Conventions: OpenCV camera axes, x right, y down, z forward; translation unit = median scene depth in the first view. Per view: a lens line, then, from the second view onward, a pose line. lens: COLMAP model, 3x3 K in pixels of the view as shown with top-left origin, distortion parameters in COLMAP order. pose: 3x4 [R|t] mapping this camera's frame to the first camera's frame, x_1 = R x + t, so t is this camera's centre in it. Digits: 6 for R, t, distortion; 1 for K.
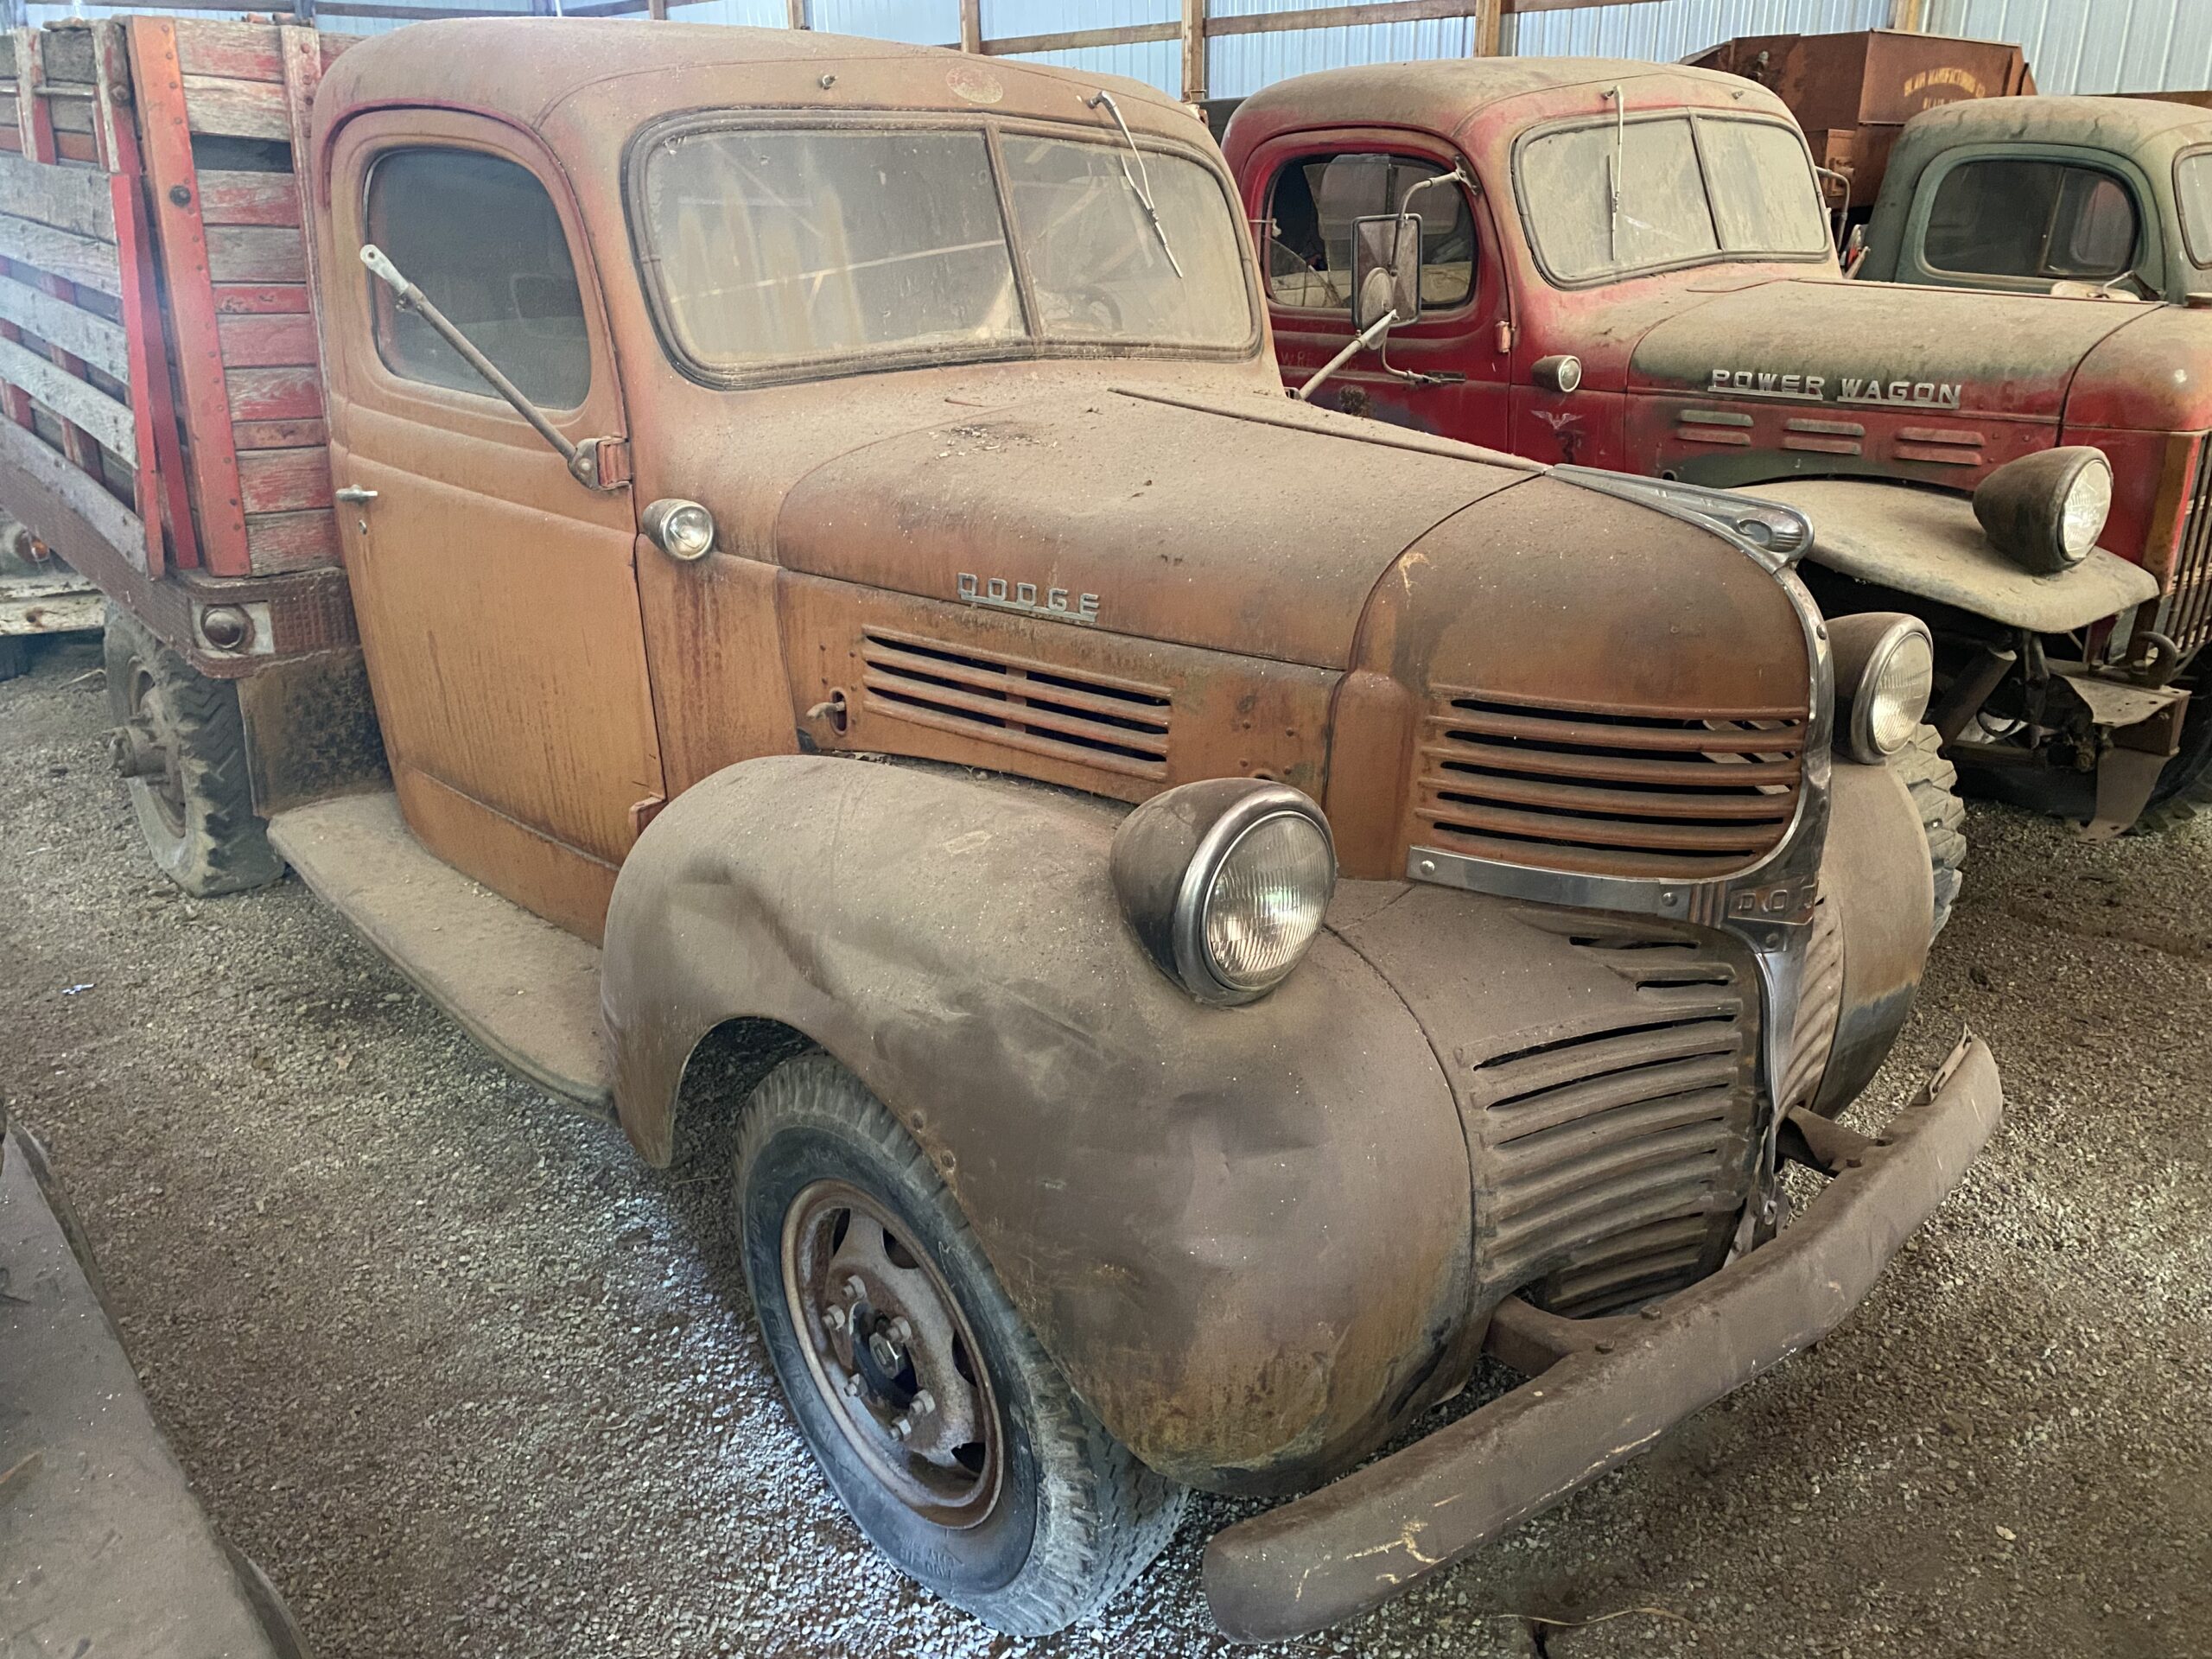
lens RADIAL K [[1737.9, 0, 1153.6], [0, 1737.9, 732.8], [0, 0, 1]] dist [0.081182, -0.197420]
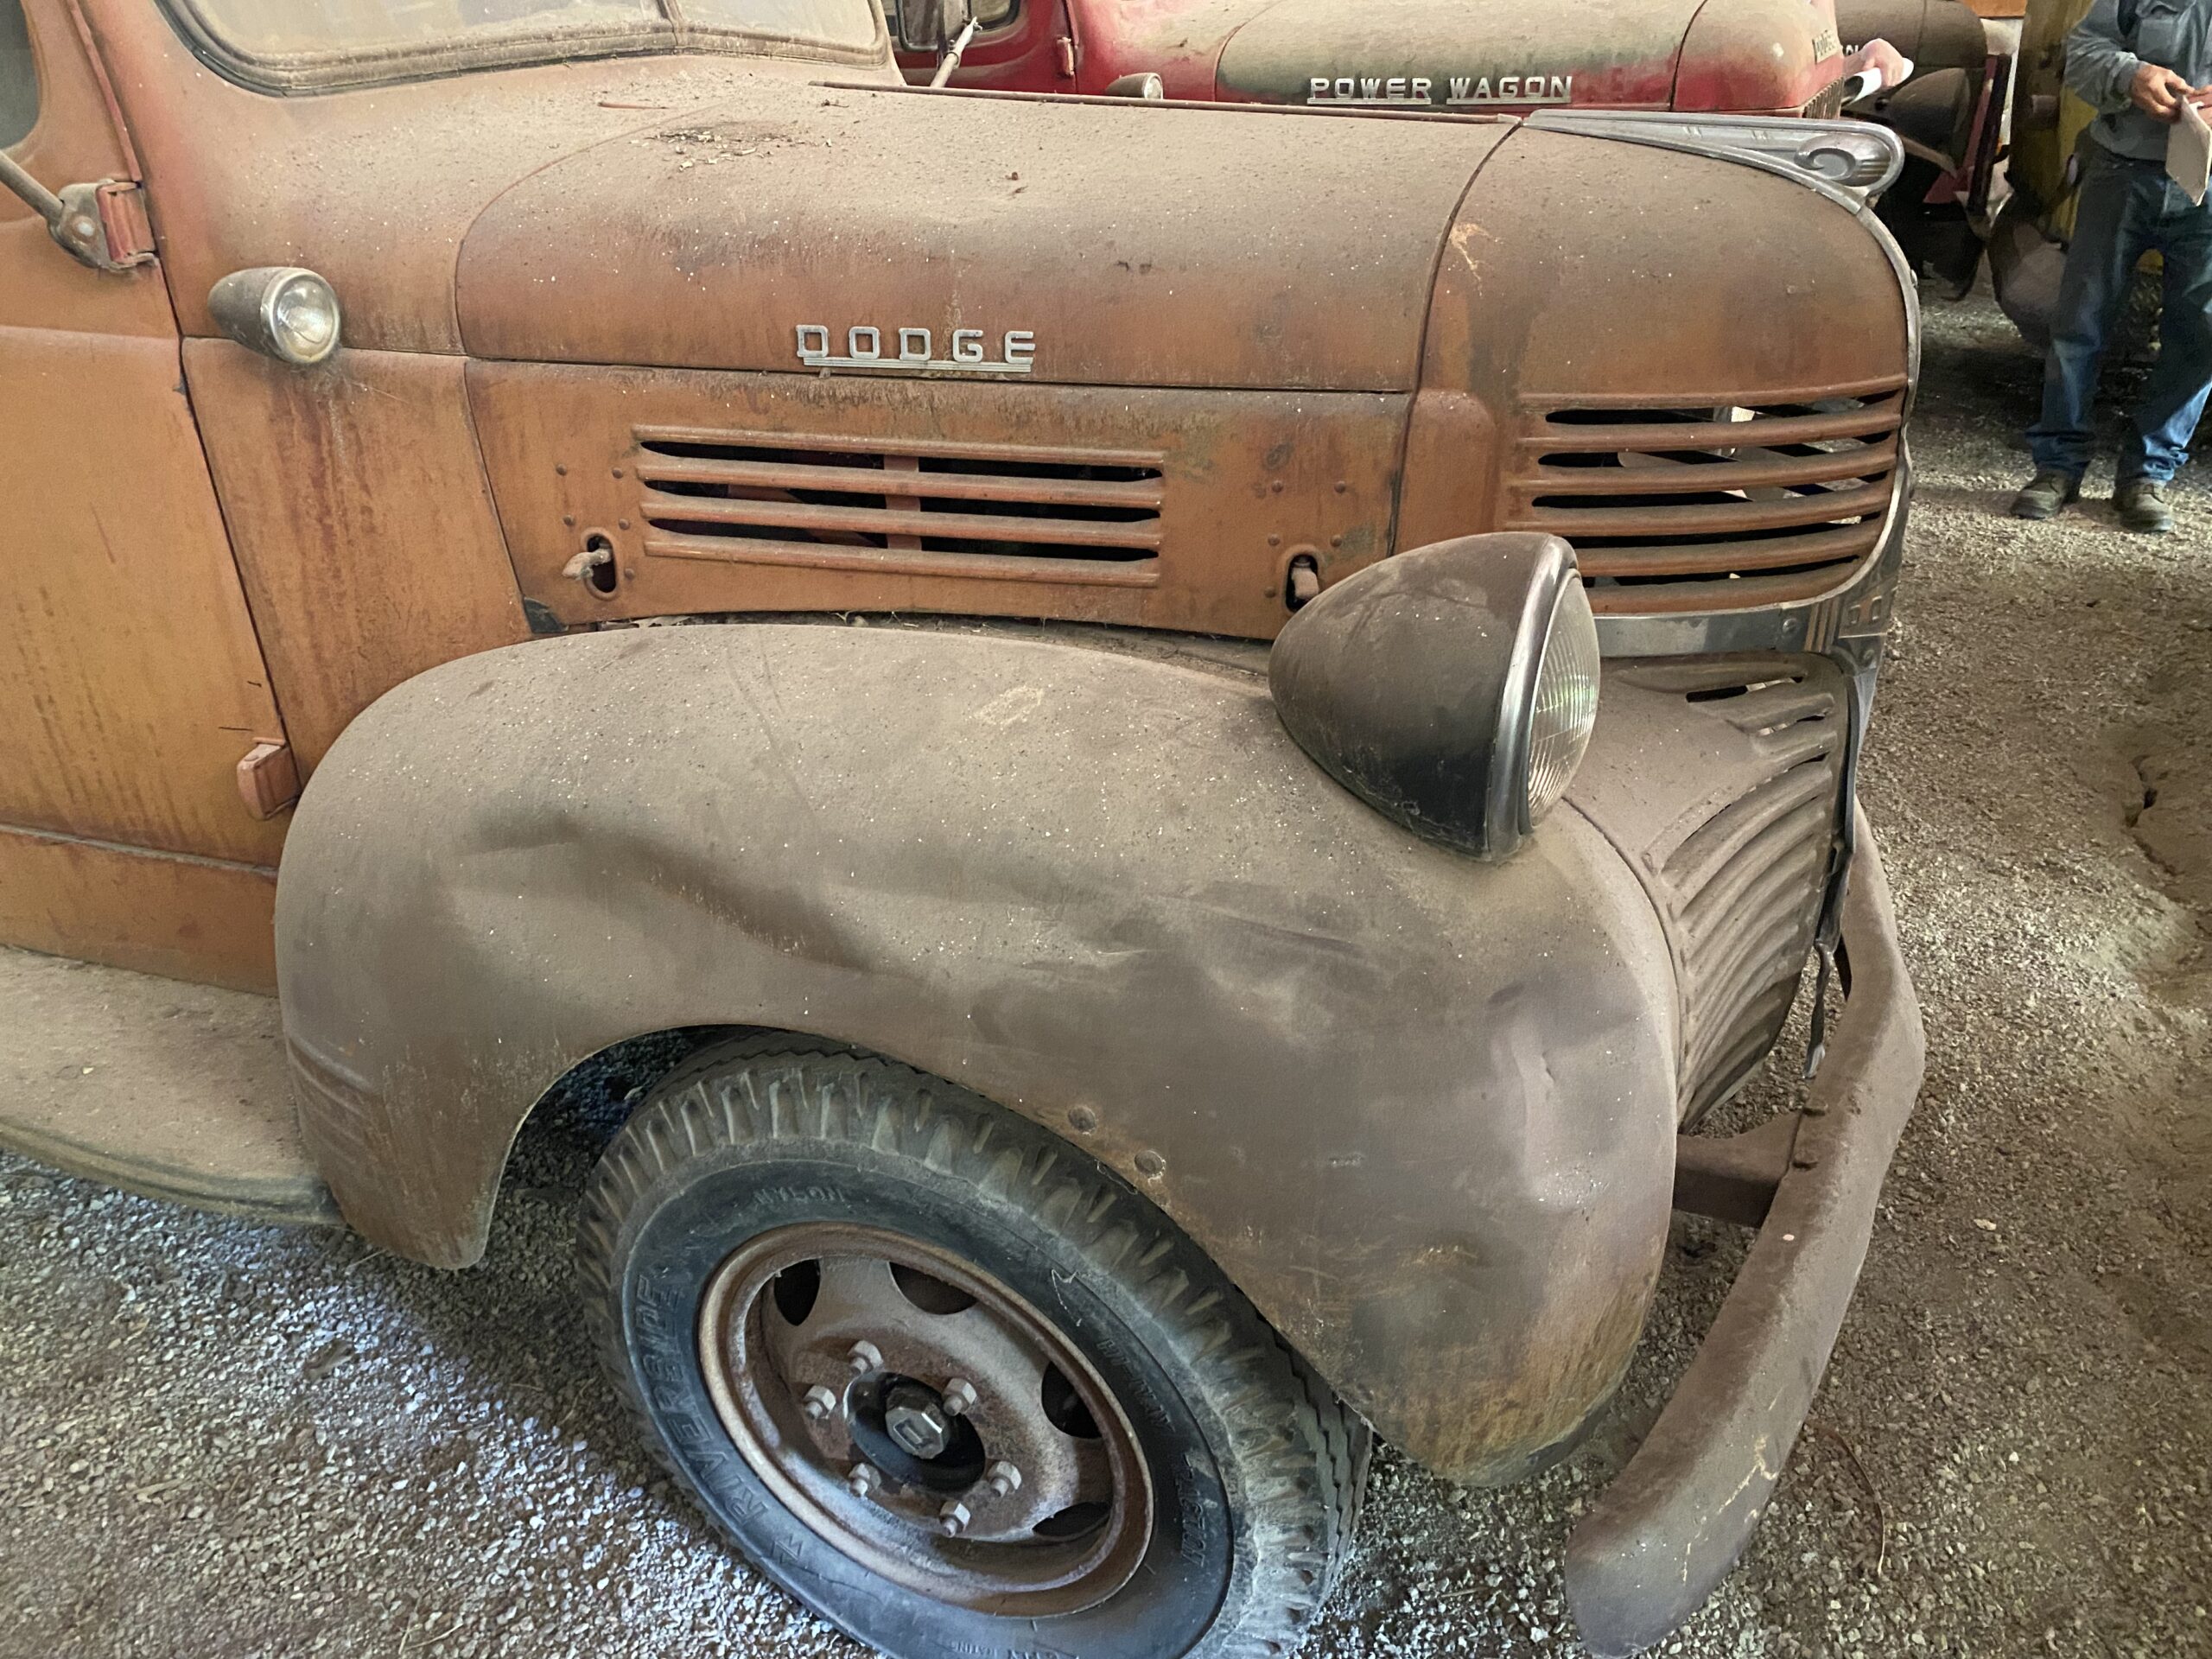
lens RADIAL K [[1731.4, 0, 1106.8], [0, 1731.4, 770.4], [0, 0, 1]] dist [0.002682, -0.001746]
pose [[0.916276, -0.186615, 0.354419, -0.255757], [0.144297, 0.979214, 0.142543, -0.001498], [-0.373653, -0.079467, 0.924158, 0.300323]]
